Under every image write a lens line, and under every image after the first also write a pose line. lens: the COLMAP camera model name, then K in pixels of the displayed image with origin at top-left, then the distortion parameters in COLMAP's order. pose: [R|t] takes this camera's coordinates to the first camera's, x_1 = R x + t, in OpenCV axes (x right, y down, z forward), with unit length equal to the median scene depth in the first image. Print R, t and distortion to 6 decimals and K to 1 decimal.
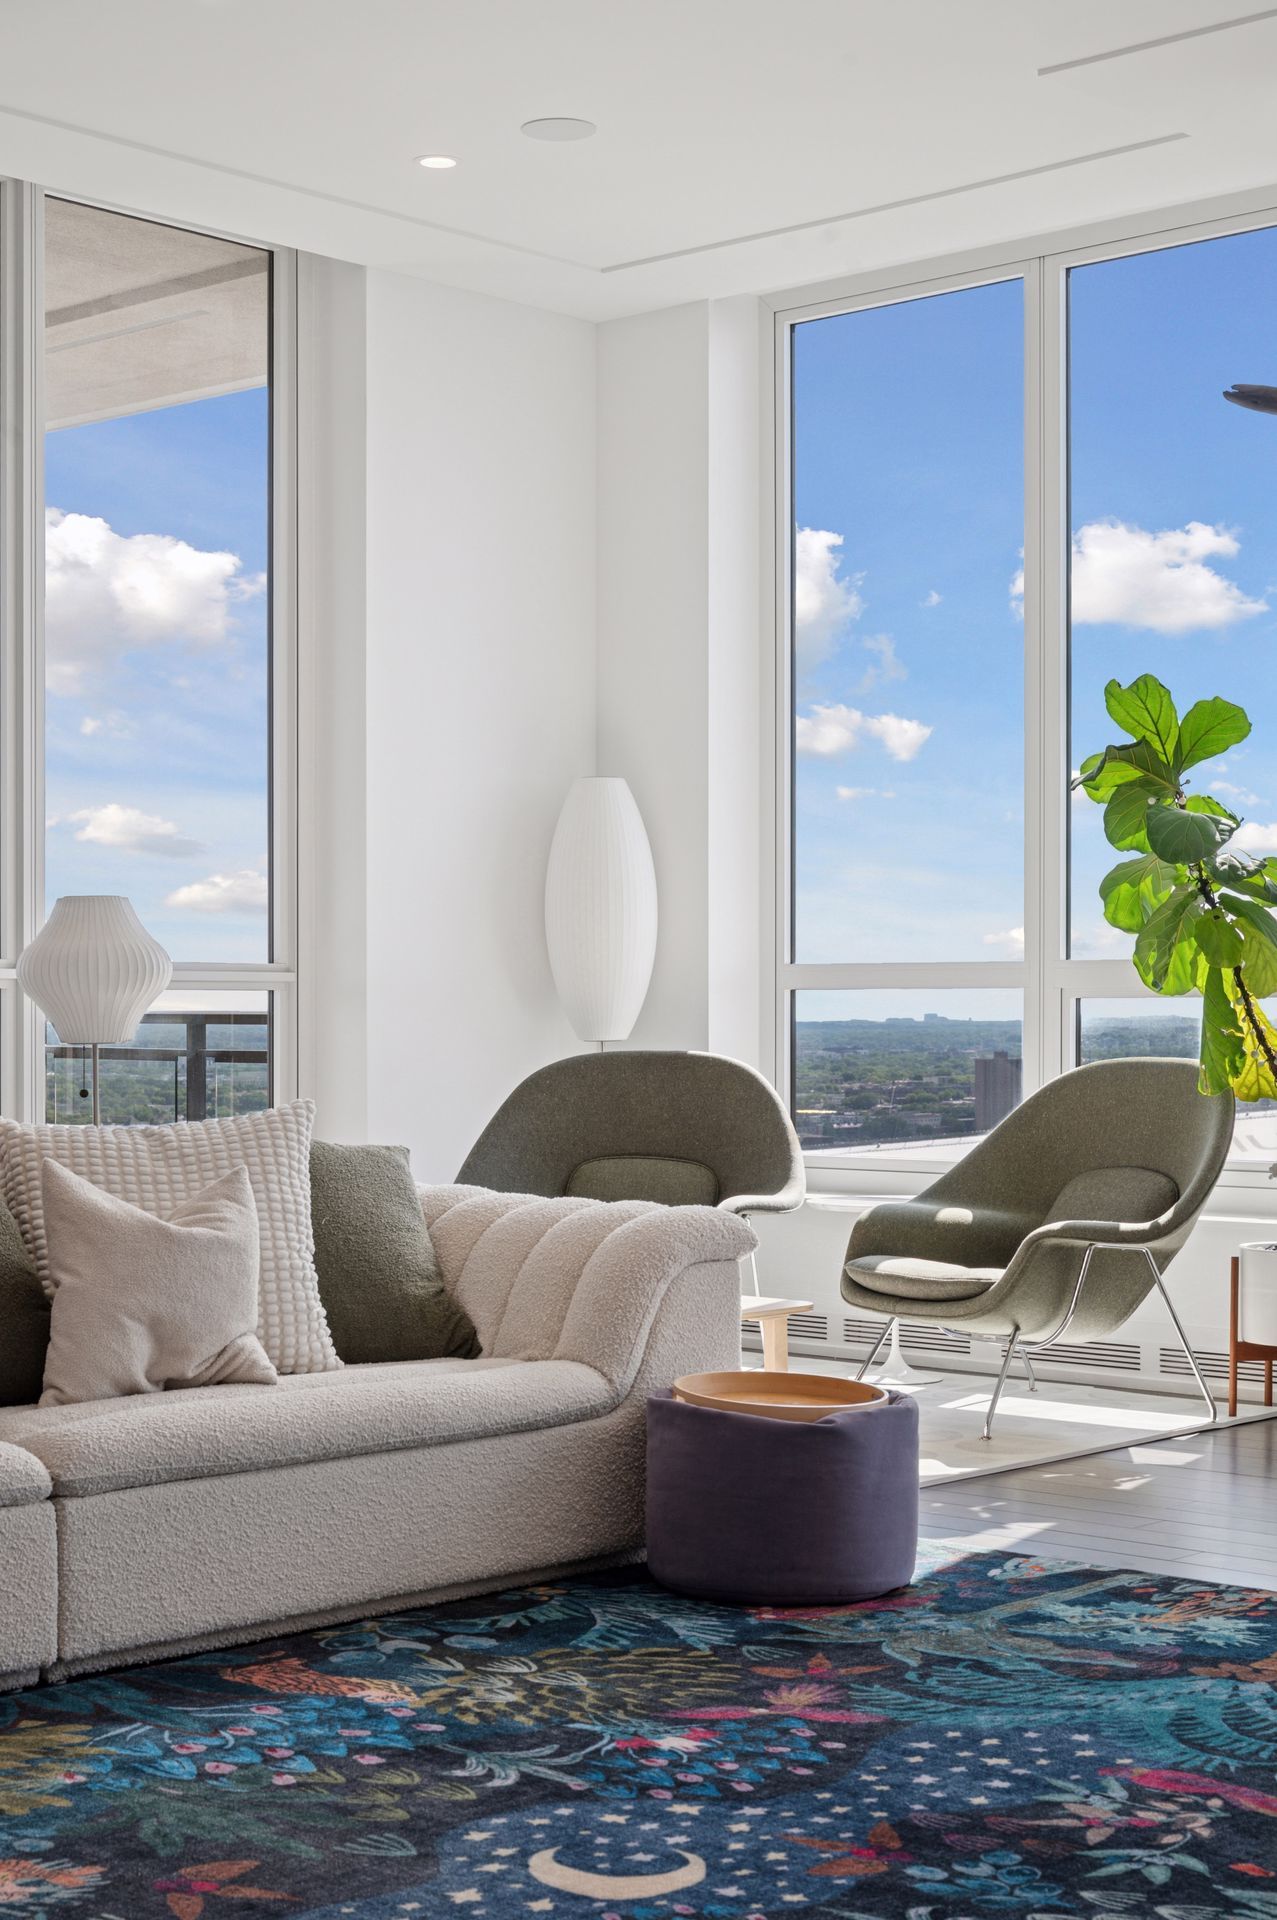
lens RADIAL K [[2907.2, 0, 638.5], [0, 2907.2, 960.0], [0, 0, 1]] dist [0.010140, 0.014255]
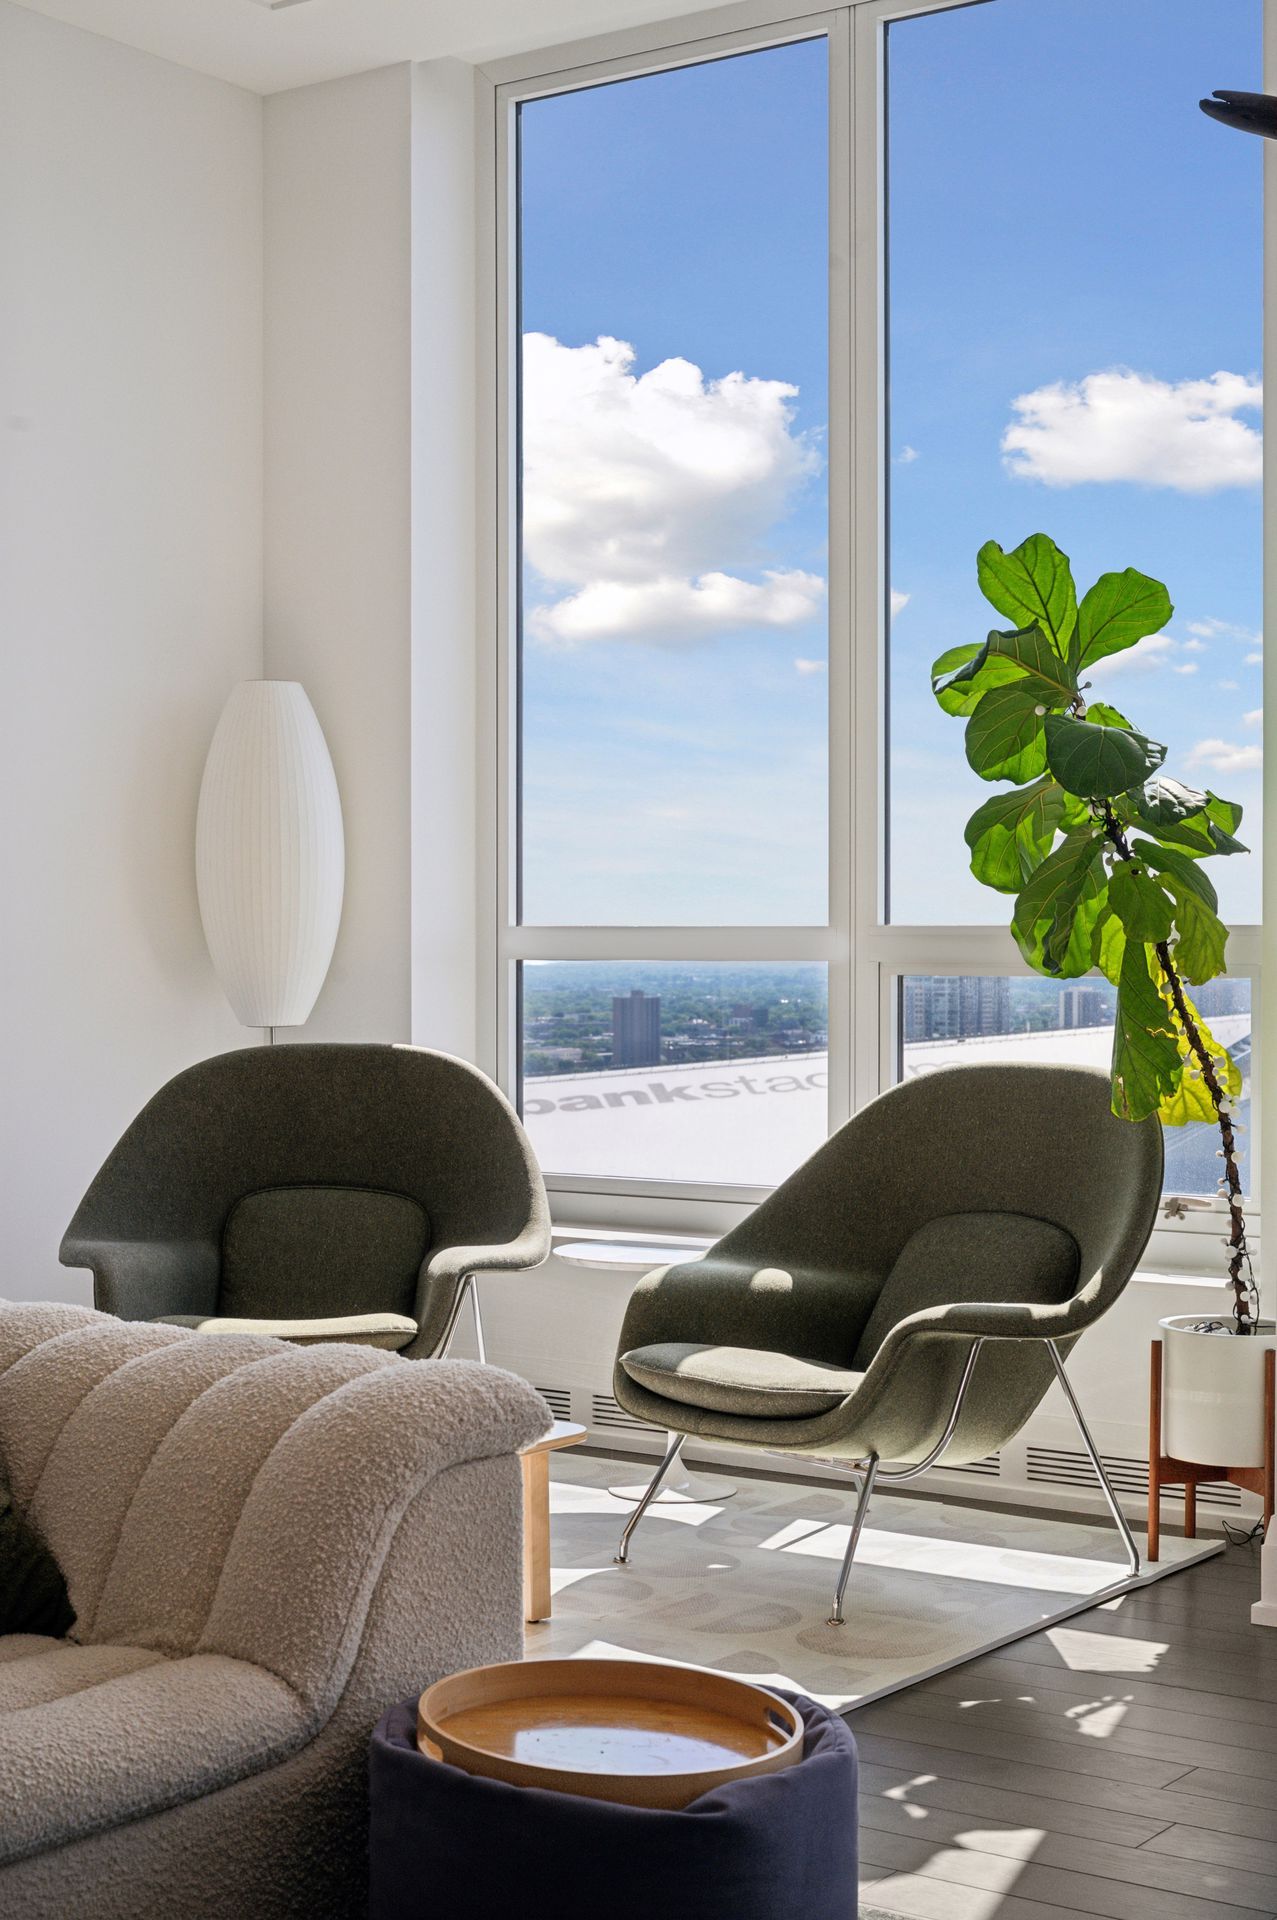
lens RADIAL K [[2640.0, 0, 644.5], [0, 2640.0, 980.7], [0, 0, 1]] dist [0.016768, -0.044980]
pose [[0.991189, 0.000757, 0.132453, -0.008865], [-0.004720, 0.999550, 0.029611, -0.006474], [-0.132371, -0.029975, 0.990747, 0.361771]]
